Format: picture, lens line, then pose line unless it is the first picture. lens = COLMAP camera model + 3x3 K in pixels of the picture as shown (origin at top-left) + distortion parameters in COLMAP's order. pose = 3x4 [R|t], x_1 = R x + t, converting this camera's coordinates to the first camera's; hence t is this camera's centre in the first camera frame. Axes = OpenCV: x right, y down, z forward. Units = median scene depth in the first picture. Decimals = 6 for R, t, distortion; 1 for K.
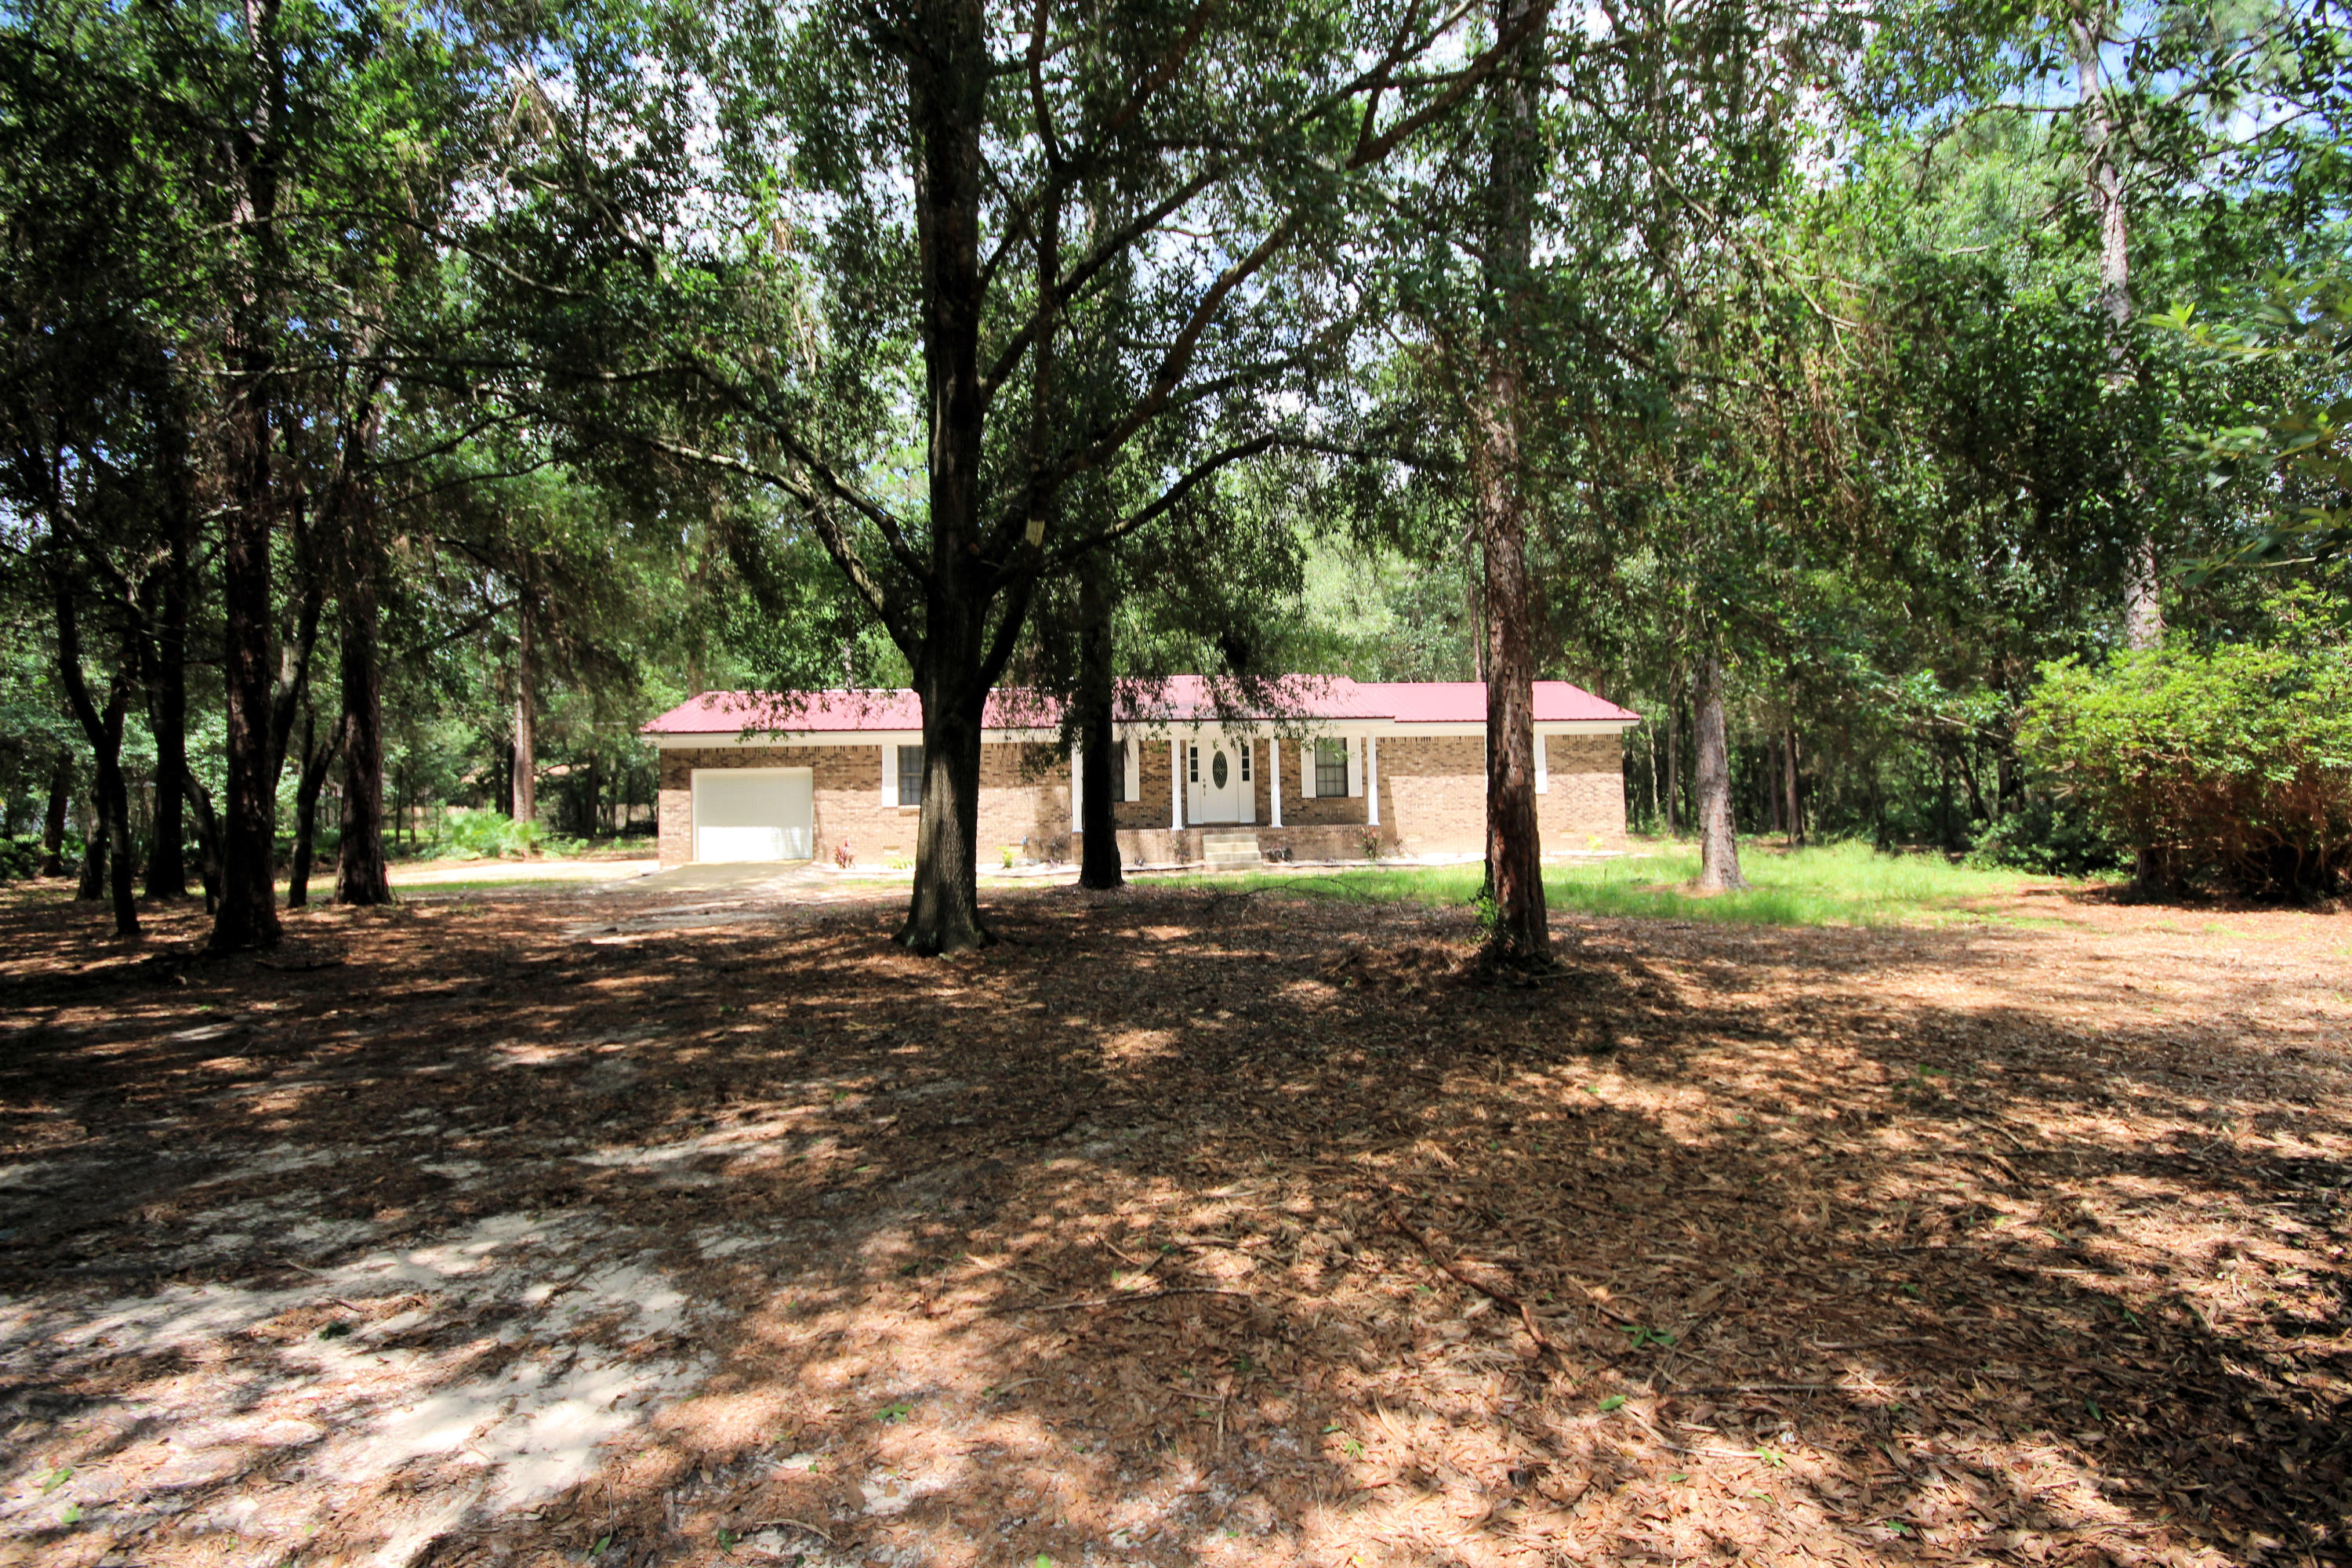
lens RADIAL K [[1095.7, 0, 1173.5], [0, 1095.7, 787.1], [0, 0, 1]] dist [-0.000741, -0.005375]
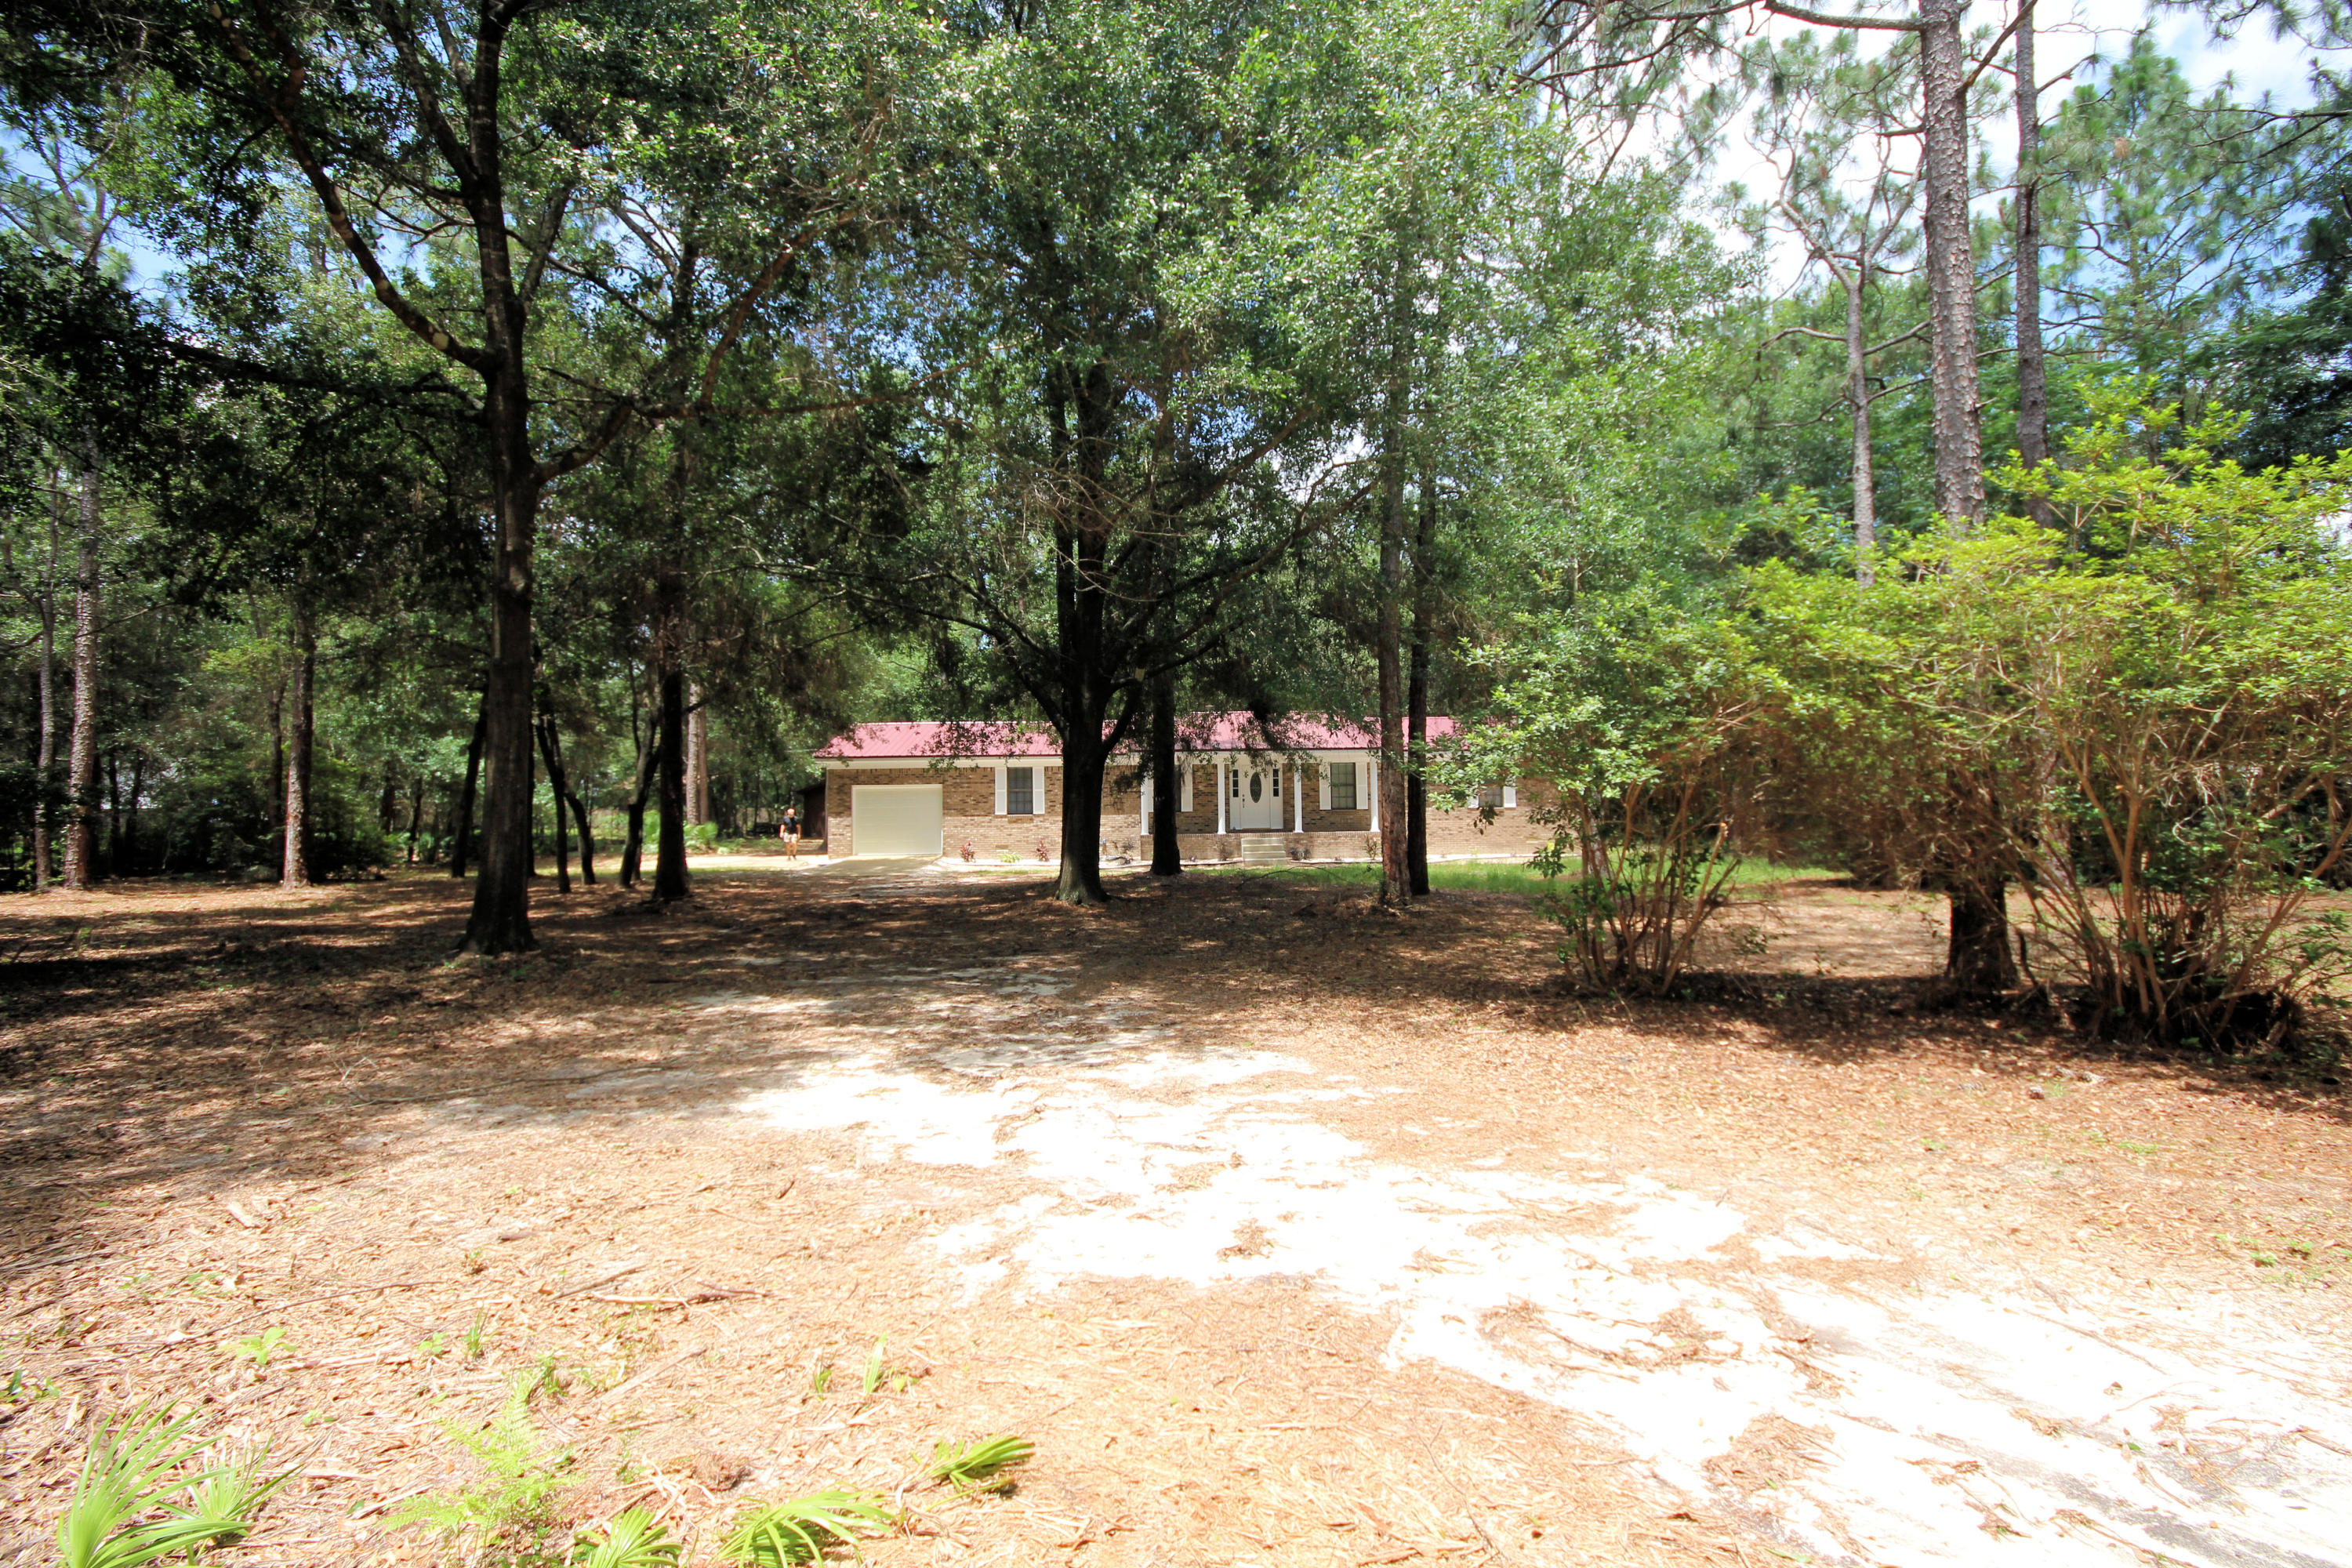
lens RADIAL K [[1095.7, 0, 1173.9], [0, 1095.7, 792.5], [0, 0, 1]] dist [-0.000741, -0.005375]
pose [[0.998734, 0.004982, -0.050063, 0.011226], [-0.004645, 0.999966, 0.006834, -0.018483], [0.050095, -0.006593, 0.998723, -0.292270]]
